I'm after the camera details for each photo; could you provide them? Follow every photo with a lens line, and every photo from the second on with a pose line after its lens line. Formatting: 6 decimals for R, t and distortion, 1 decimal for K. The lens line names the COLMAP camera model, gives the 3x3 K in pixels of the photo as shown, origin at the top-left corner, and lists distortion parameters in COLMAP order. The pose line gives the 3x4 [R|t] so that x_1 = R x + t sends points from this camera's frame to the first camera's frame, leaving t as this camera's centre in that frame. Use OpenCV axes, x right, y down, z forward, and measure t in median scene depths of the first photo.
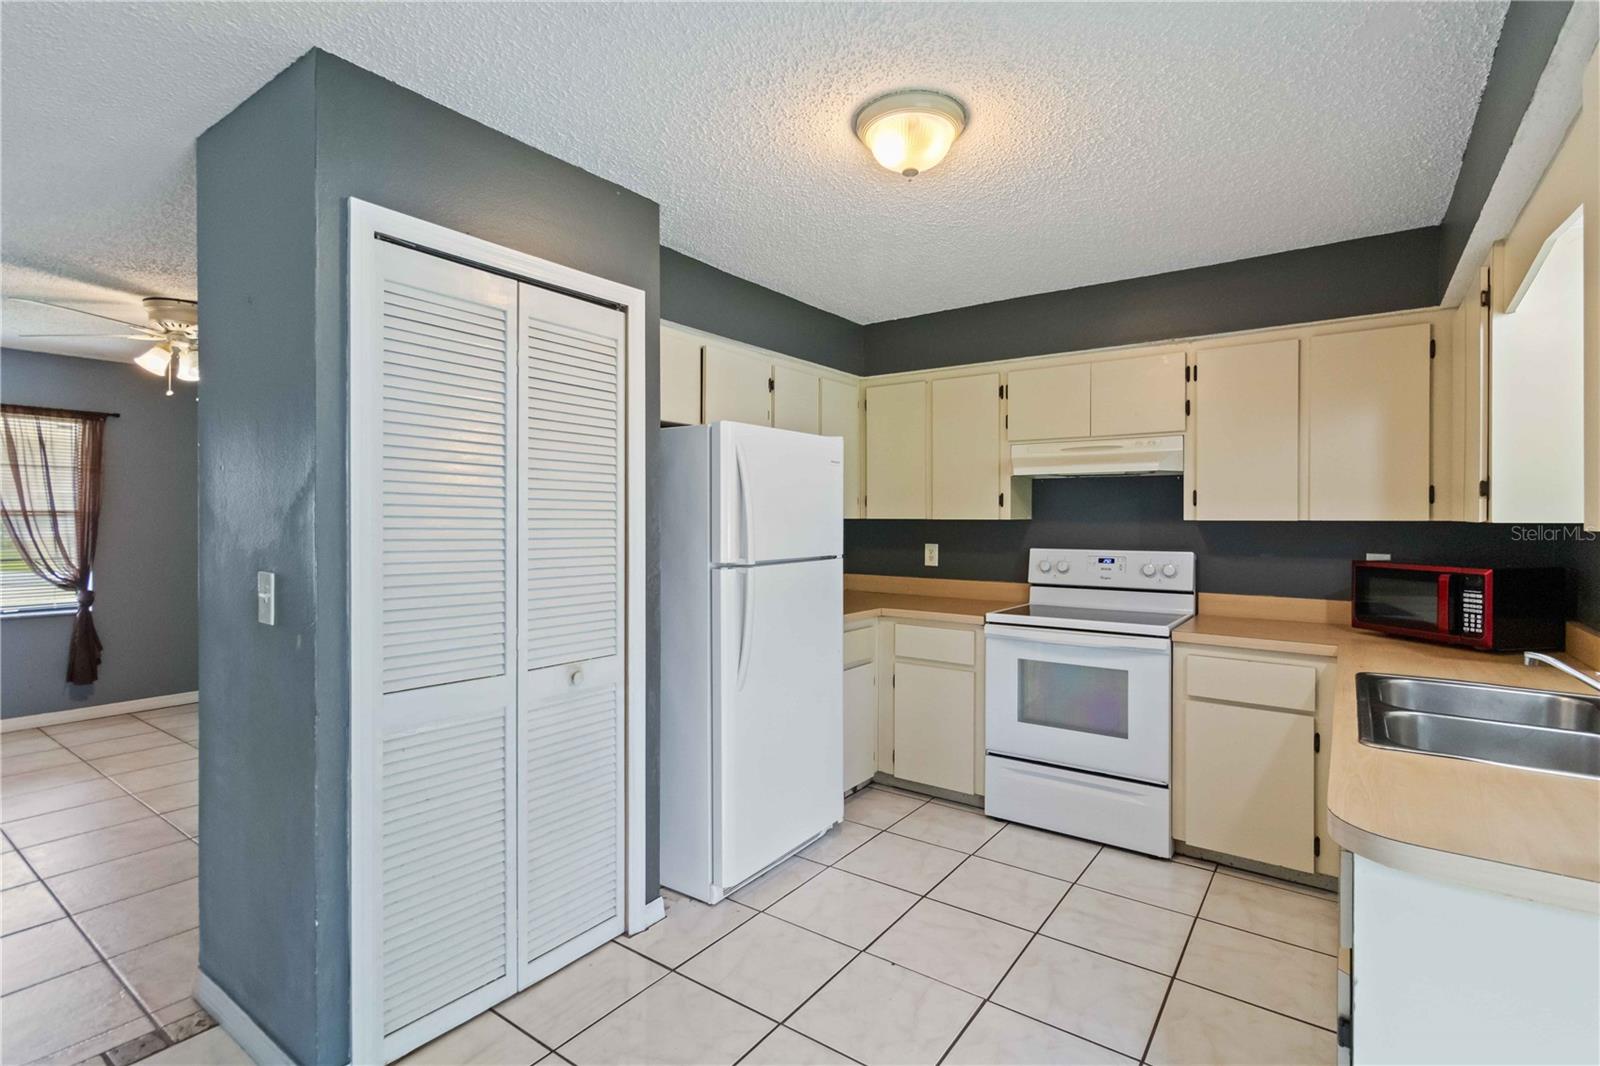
lens RADIAL K [[739.3, 0, 824.0], [0, 739.3, 520.9], [0, 0, 1]] dist [0.001249, 0.000779]
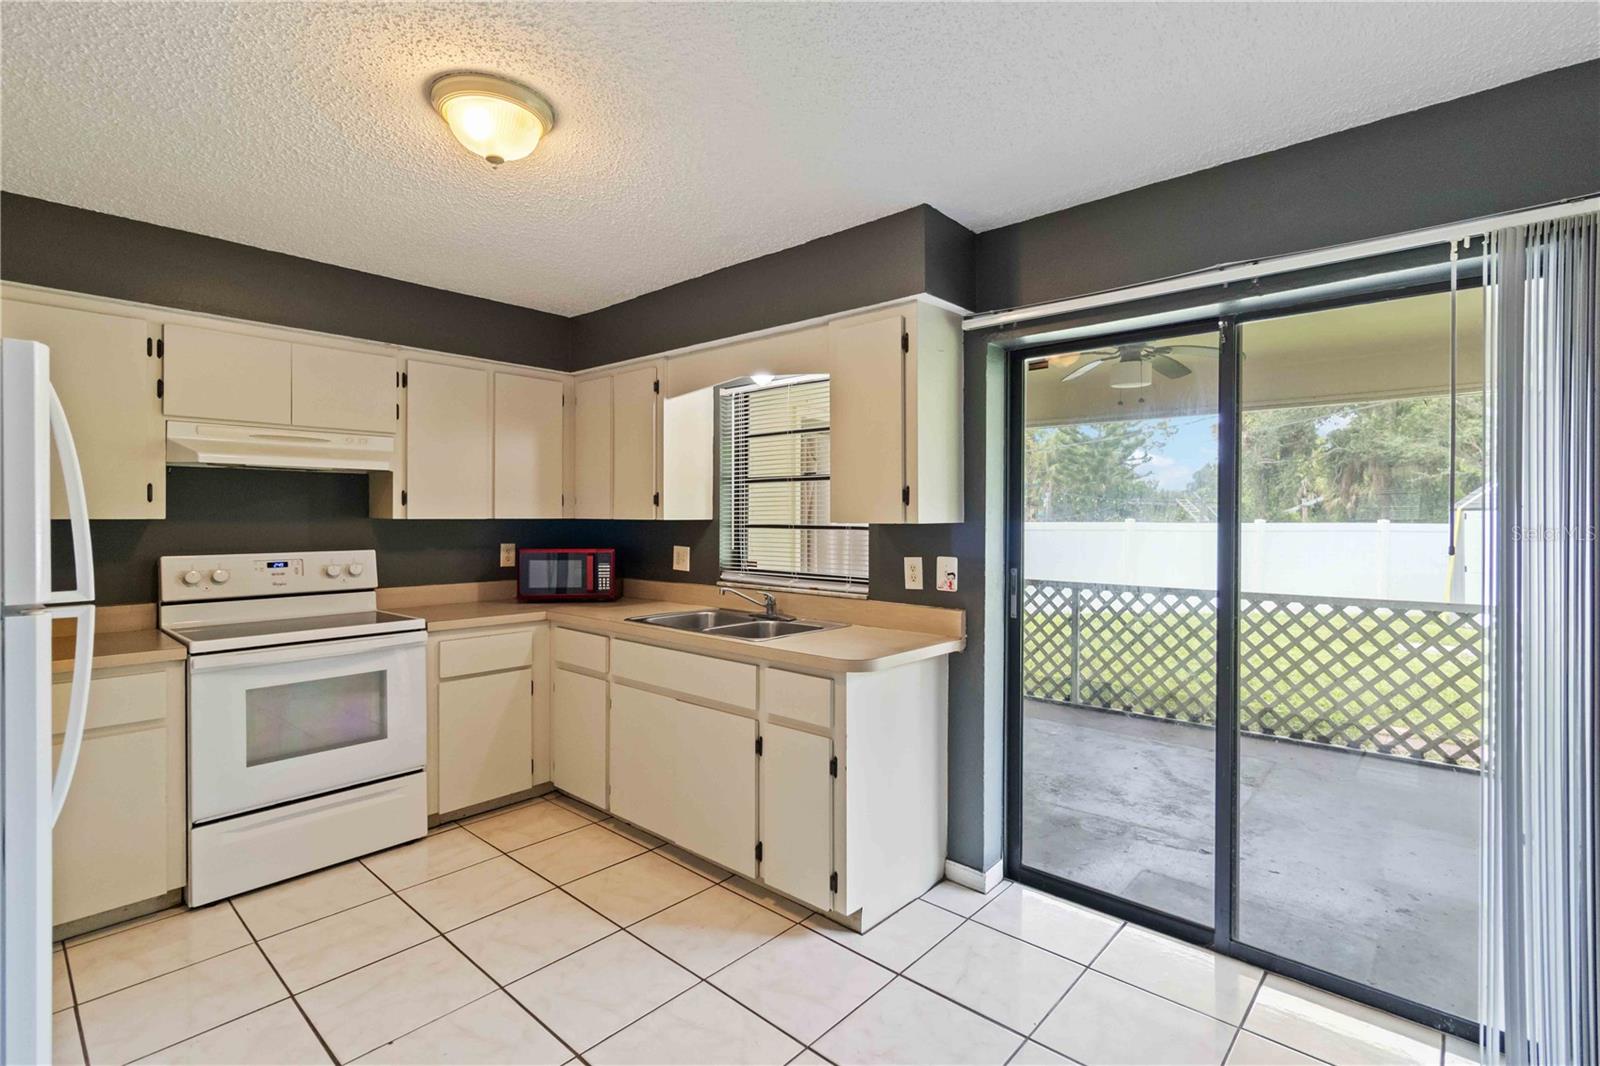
lens RADIAL K [[748.5, 0, 809.3], [0, 748.5, 520.4], [0, 0, 1]] dist [0.001785, 0.000663]
pose [[0.117079, -0.007423, 0.993095, -0.501942], [0.001934, 0.999972, 0.007246, -0.005465], [-0.993121, 0.001072, 0.117090, 0.299436]]
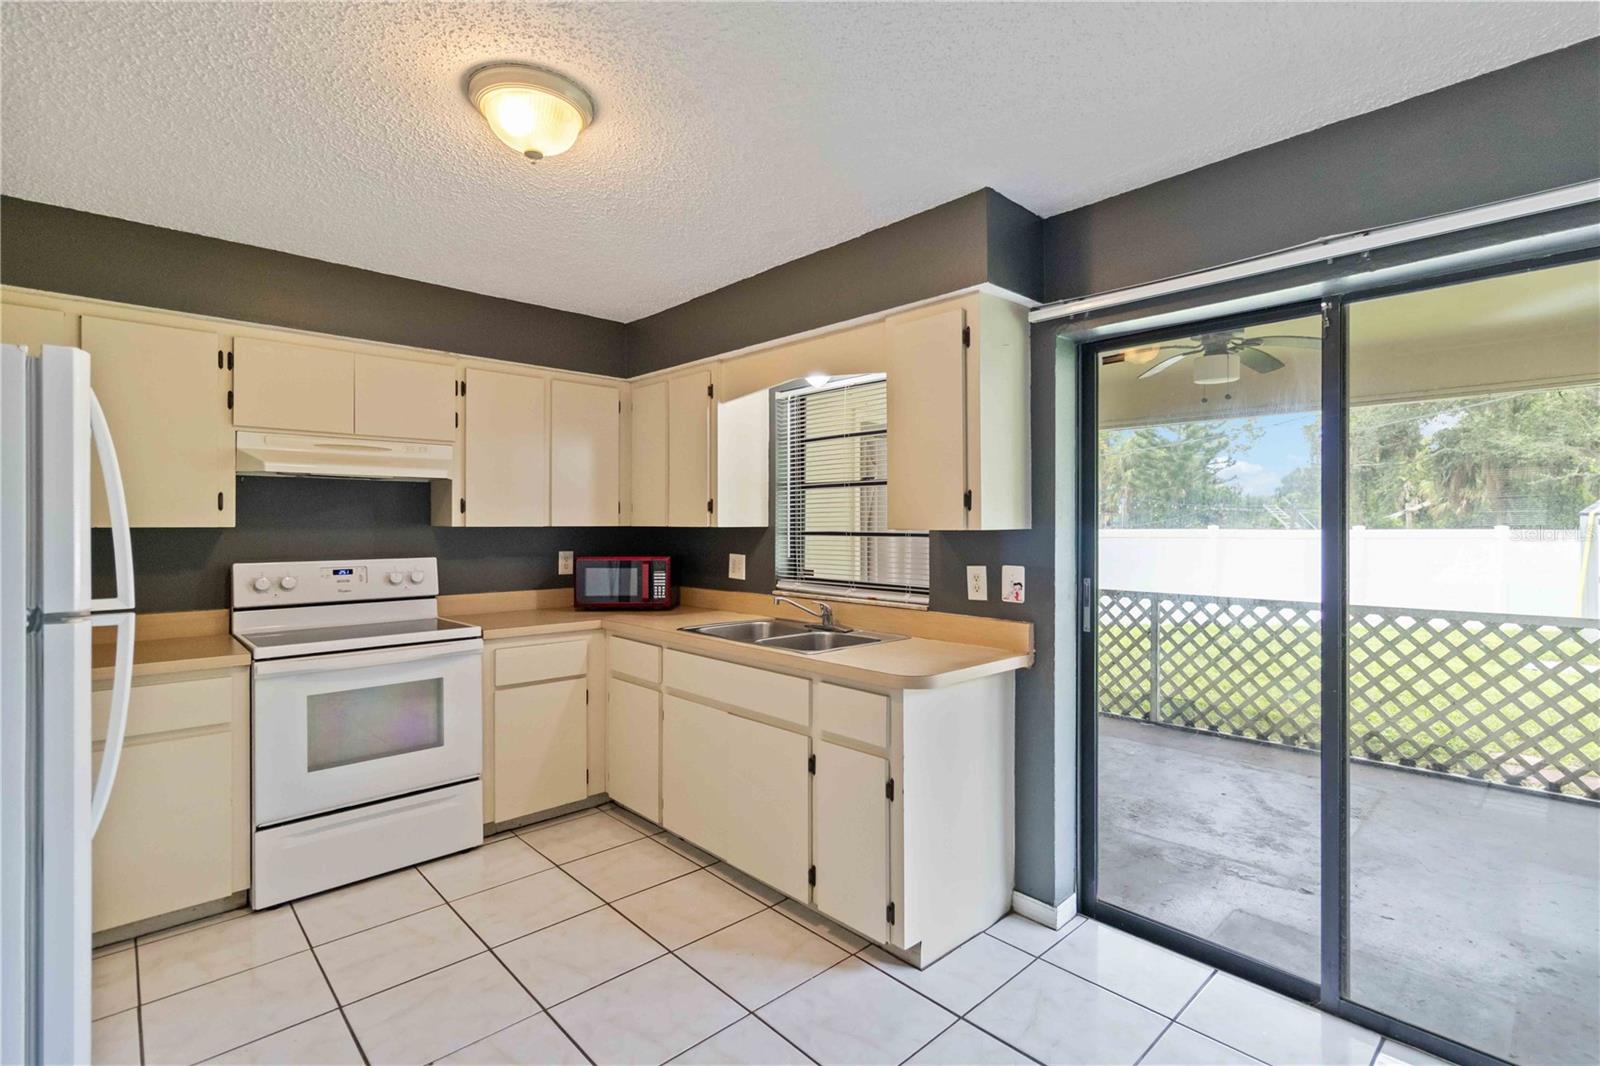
lens RADIAL K [[749.2, 0, 810.5], [0, 749.2, 523.3], [0, 0, 1]] dist [0.002135, 0.001209]
pose [[0.203072, -0.001304, 0.979163, -0.458971], [0.004971, 0.999988, 0.000301, -0.003595], [-0.979151, 0.004806, 0.203076, 0.292175]]
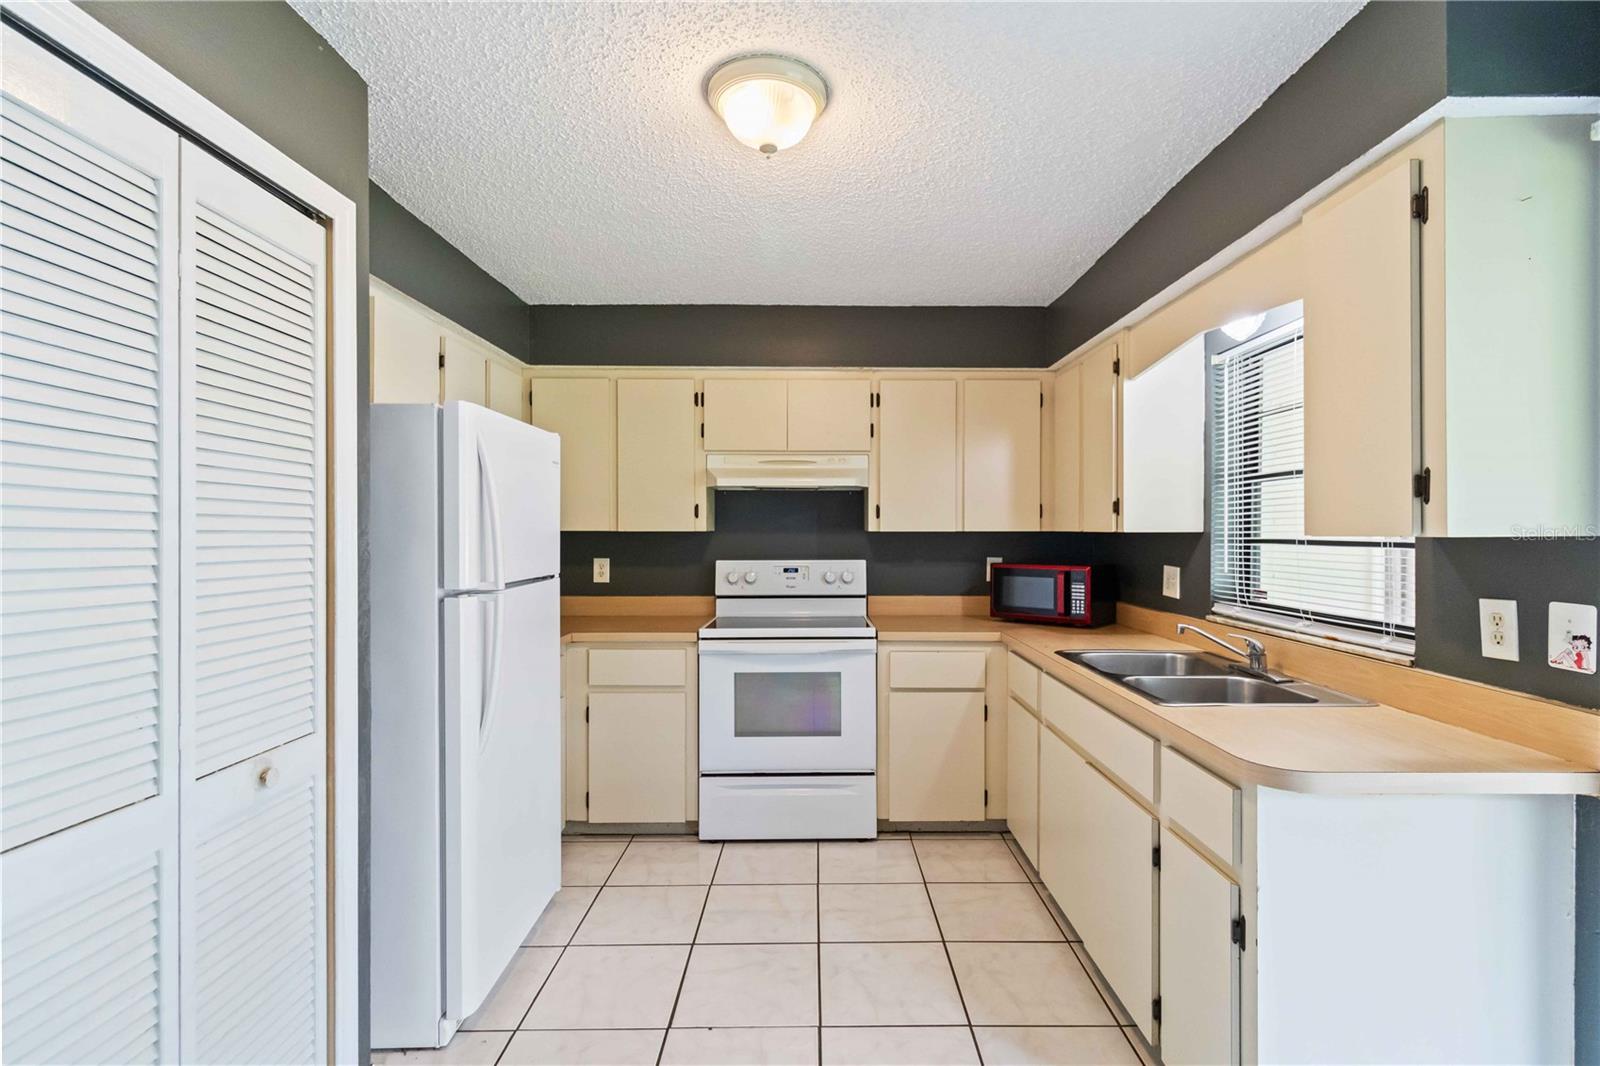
lens RADIAL K [[741.8, 0, 819.8], [0, 741.8, 533.6], [0, 0, 1]] dist [0.002097, 0.000930]
pose [[0.813805, -0.004448, 0.581121, -0.225632], [0.004124, 0.999990, 0.001878, 0.000028], [-0.581123, 0.000868, 0.813815, 0.137024]]
